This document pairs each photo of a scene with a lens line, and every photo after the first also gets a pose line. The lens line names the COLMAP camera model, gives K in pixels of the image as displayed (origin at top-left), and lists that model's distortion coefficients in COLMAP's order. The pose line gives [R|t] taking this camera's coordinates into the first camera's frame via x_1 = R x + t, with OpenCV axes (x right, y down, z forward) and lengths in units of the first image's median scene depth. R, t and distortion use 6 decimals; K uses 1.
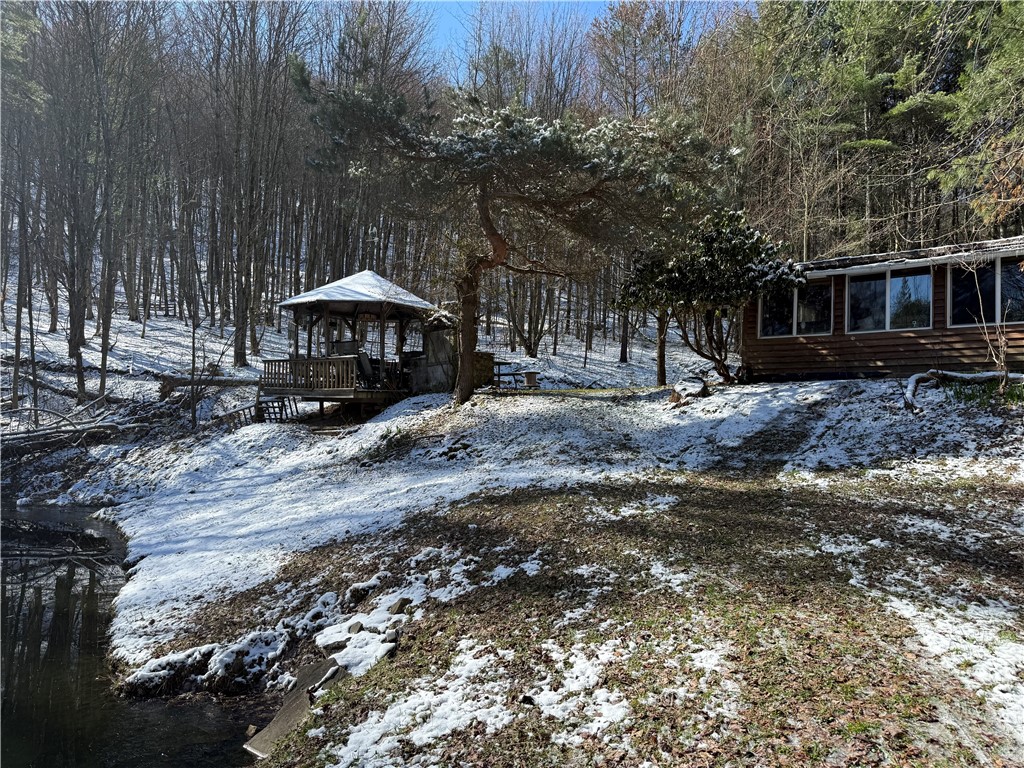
lens RADIAL K [[683.8, 0, 512.0], [0, 683.8, 384.0], [0, 0, 1]] dist [0.096331, -0.141241]
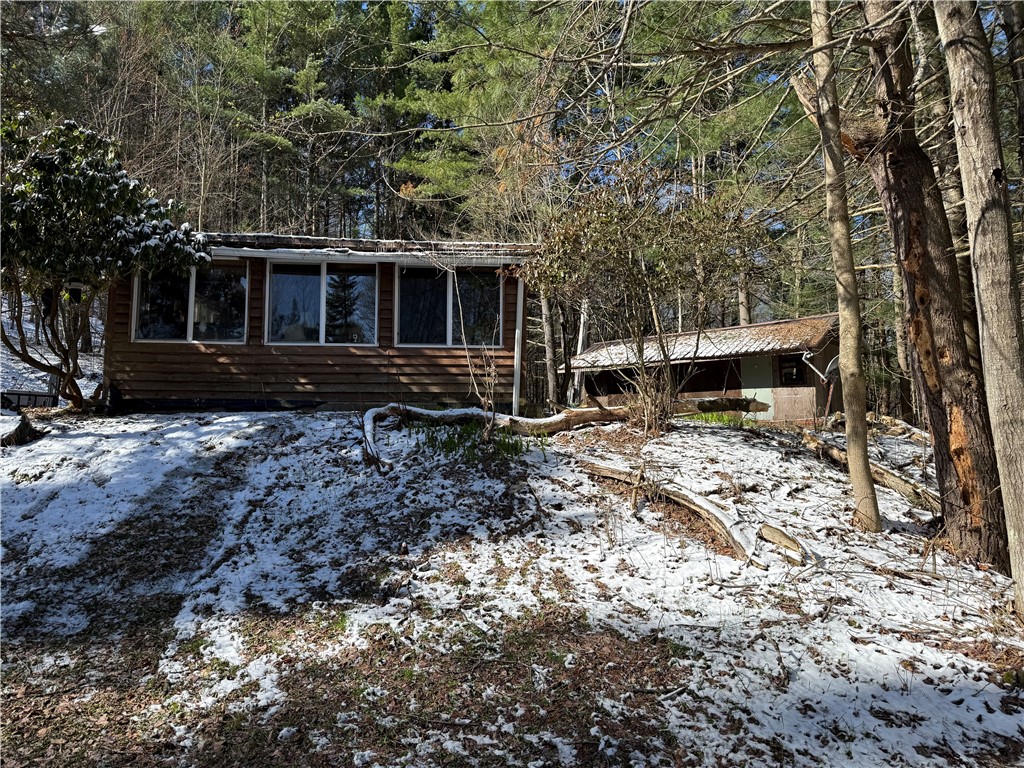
lens RADIAL K [[683.8, 0, 512.0], [0, 683.8, 384.0], [0, 0, 1]] dist [0.096331, -0.141241]
pose [[0.668528, 0.024538, 0.743282, 0.149963], [-0.017209, 0.999698, -0.017524, -0.027926], [-0.743488, -0.001076, 0.668749, 0.404034]]
